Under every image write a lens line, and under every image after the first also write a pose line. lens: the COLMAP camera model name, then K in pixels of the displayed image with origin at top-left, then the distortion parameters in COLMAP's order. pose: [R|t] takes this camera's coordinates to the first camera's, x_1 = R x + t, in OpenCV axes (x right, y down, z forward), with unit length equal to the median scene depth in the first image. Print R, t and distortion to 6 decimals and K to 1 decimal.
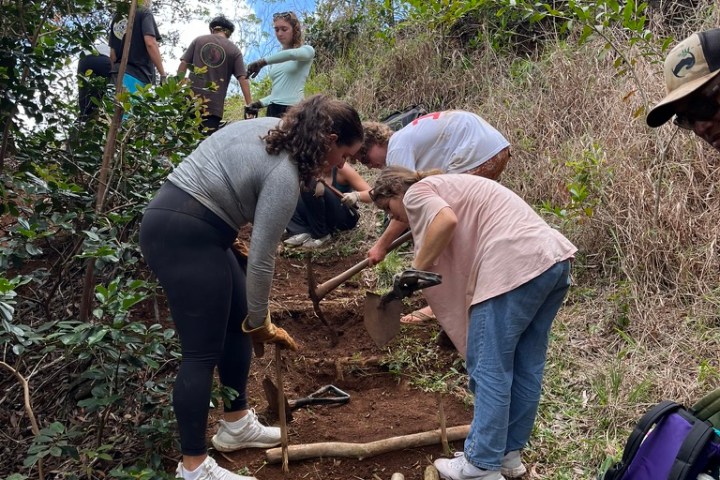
lens RADIAL K [[728.1, 0, 360.0], [0, 728.1, 240.0], [0, 0, 1]] dist [-0.001077, -0.005029]
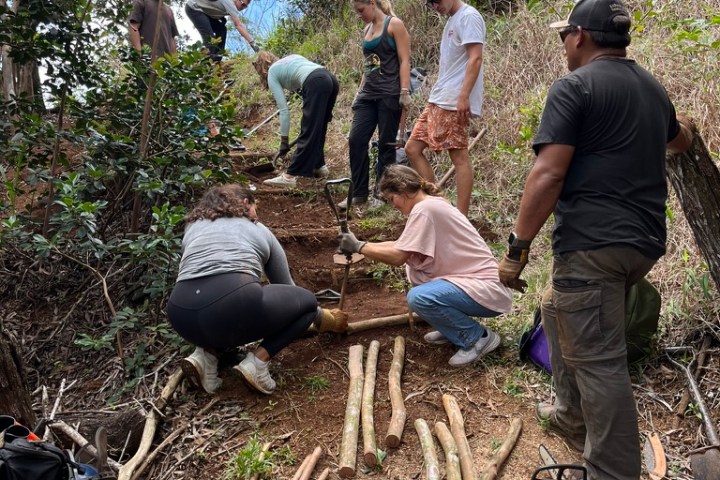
lens RADIAL K [[728.1, 0, 360.0], [0, 728.1, 240.0], [0, 0, 1]] dist [-0.001077, -0.005029]
pose [[0.999650, -0.023374, -0.012390, 0.034145], [0.024133, 0.997586, 0.065121, 0.030284], [0.010838, -0.065397, 0.997800, -0.268673]]
